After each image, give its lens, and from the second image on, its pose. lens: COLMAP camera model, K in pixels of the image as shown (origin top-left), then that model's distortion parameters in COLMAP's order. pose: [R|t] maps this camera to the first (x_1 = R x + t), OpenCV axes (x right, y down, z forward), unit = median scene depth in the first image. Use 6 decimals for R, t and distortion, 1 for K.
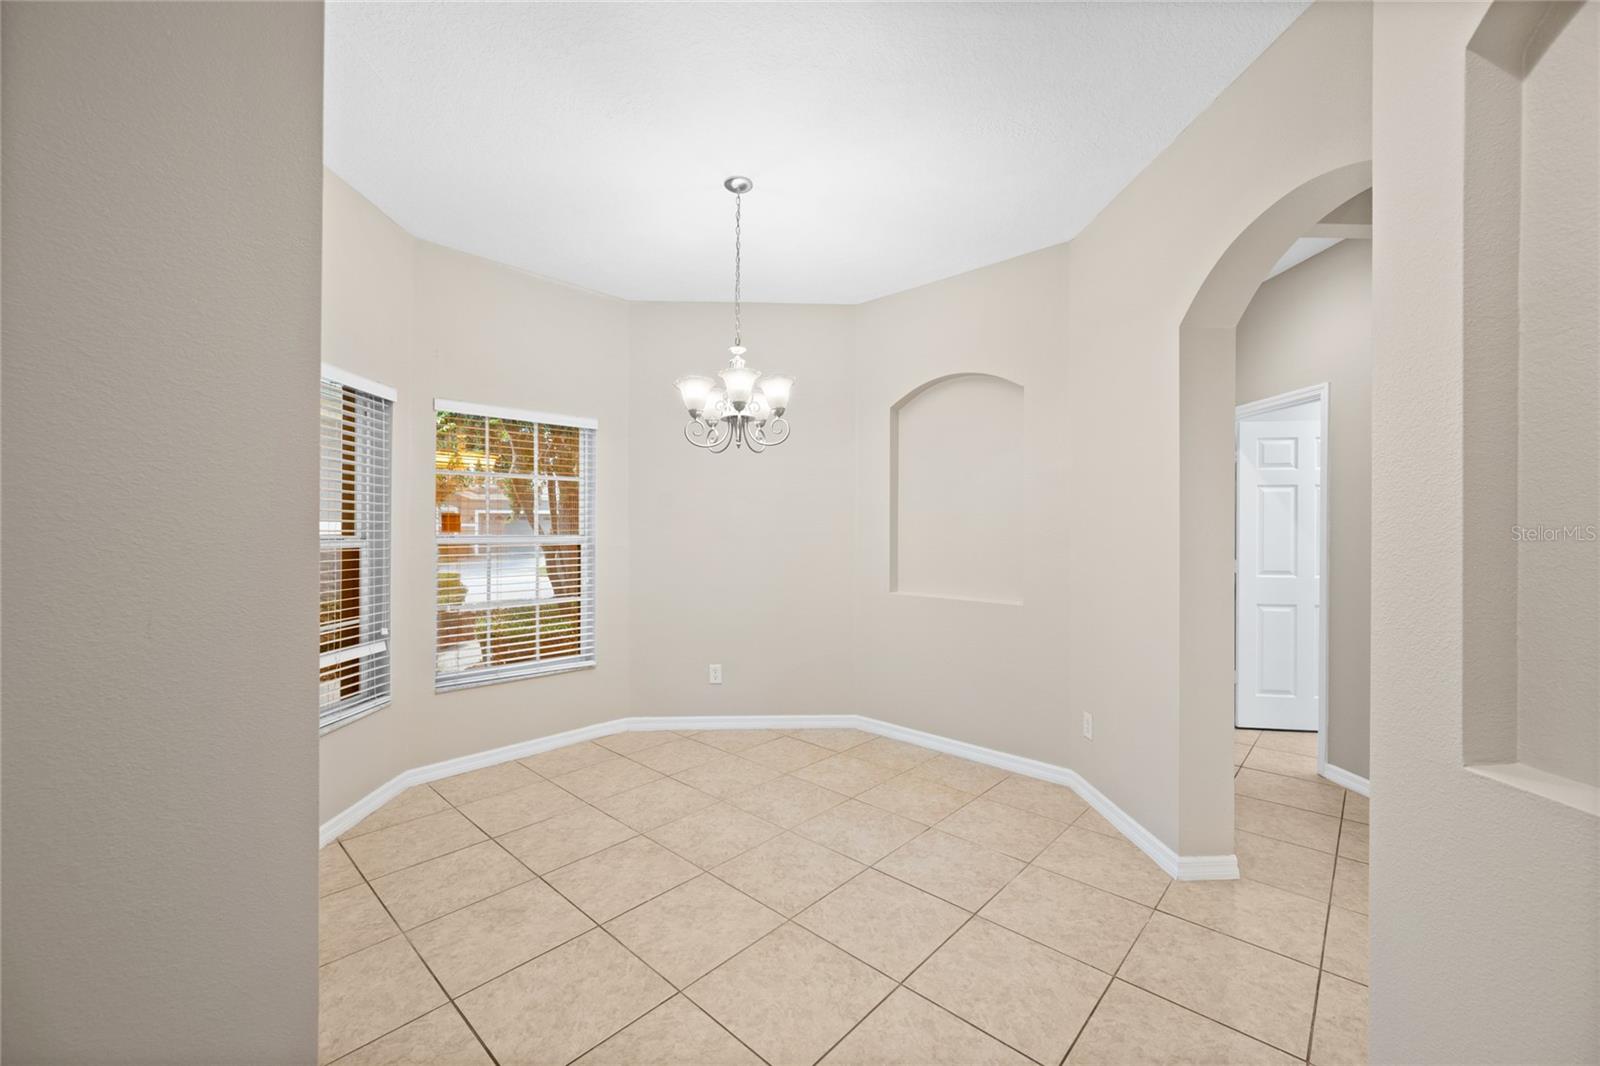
lens RADIAL K [[632.0, 0, 830.8], [0, 632.0, 530.8], [0, 0, 1]] dist [0.000527, 0.001786]
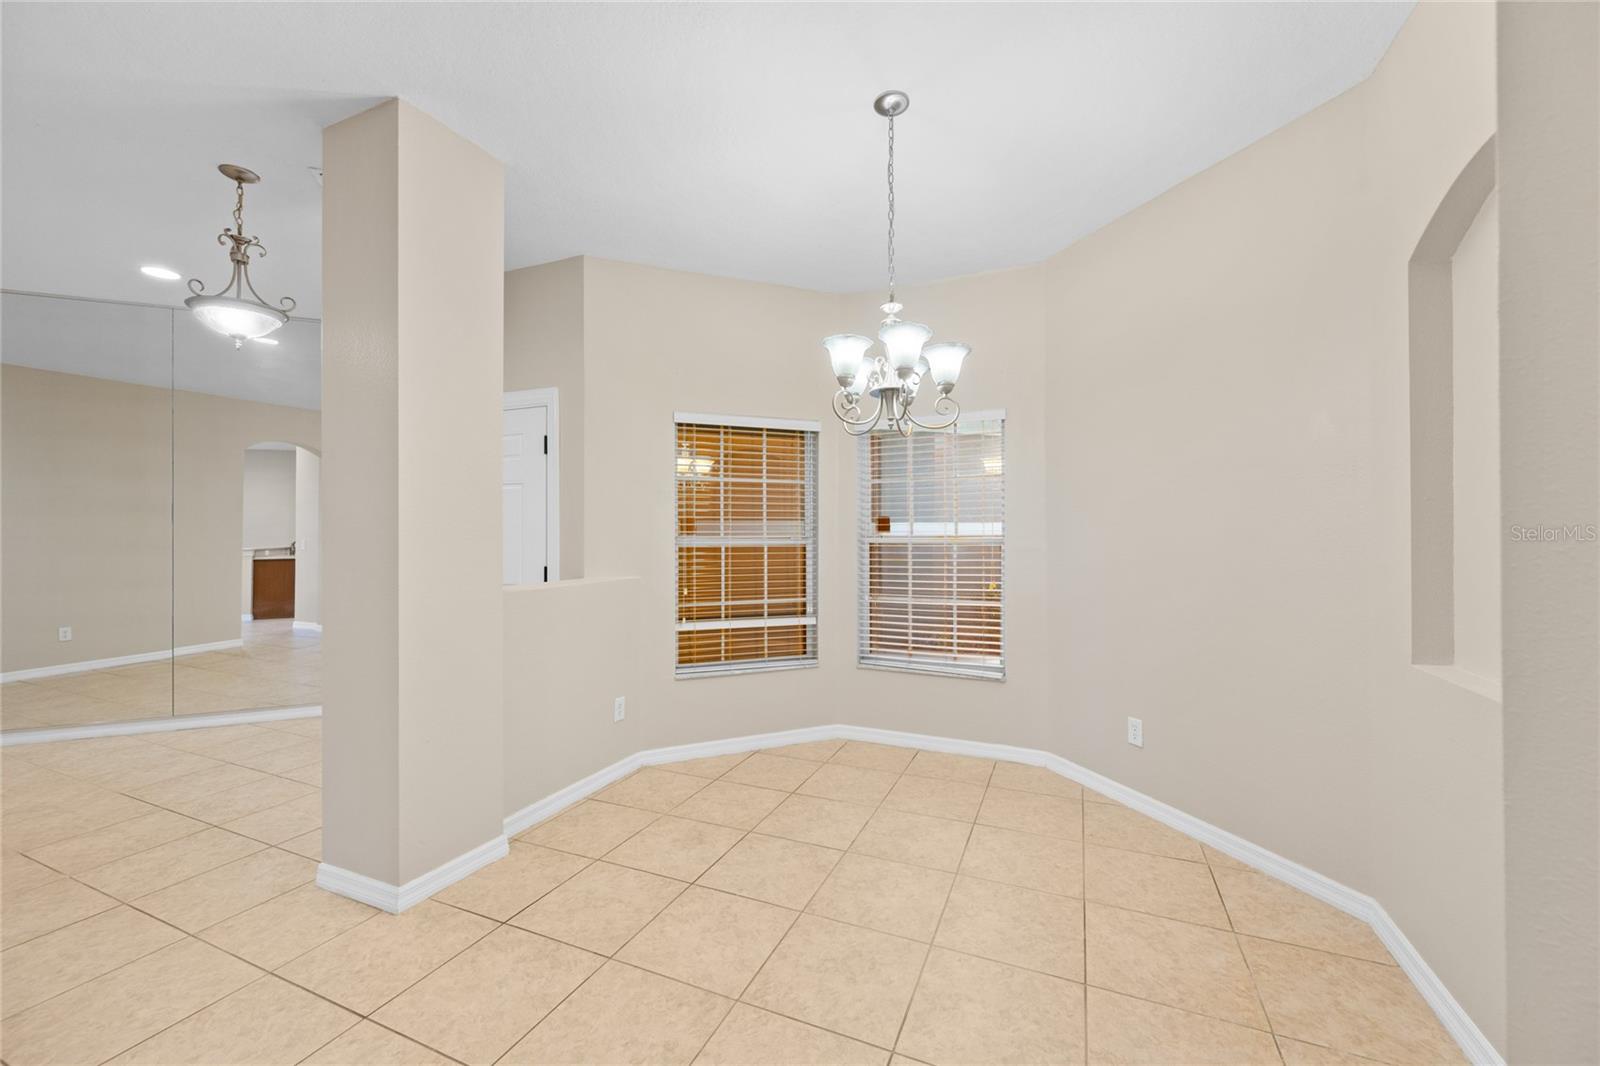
lens RADIAL K [[632.0, 0, 788.7], [0, 632.0, 526.7], [0, 0, 1]] dist [0.000527, 0.001786]
pose [[0.304760, -0.007890, -0.952396, 0.462410], [0.002563, 0.999969, -0.007464, -0.000407], [0.952426, -0.000166, 0.304771, 0.499359]]
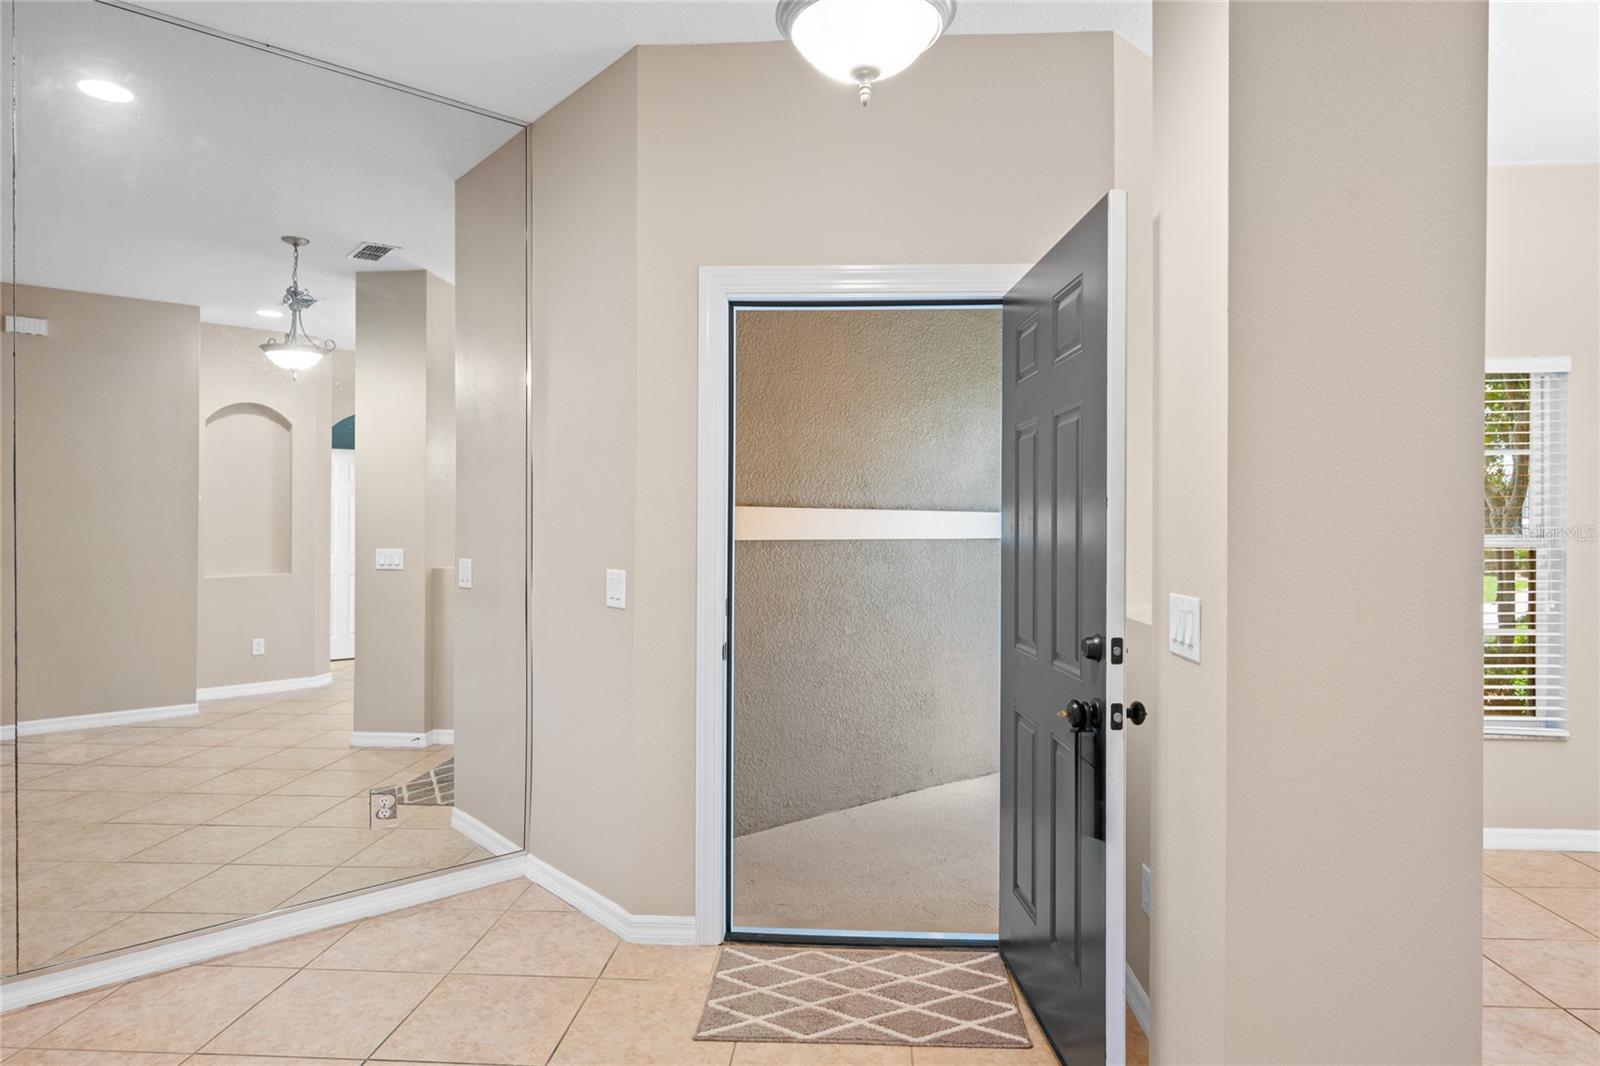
lens RADIAL K [[938.4, 0, 801.3], [0, 938.4, 537.1], [0, 0, 1]] dist [0.008292, 0.000409]
pose [[0.613579, 0.002203, -0.789630, -0.103145], [0.001737, 0.999990, 0.004140, 0.003157], [0.789631, -0.003912, 0.613569, -0.239899]]
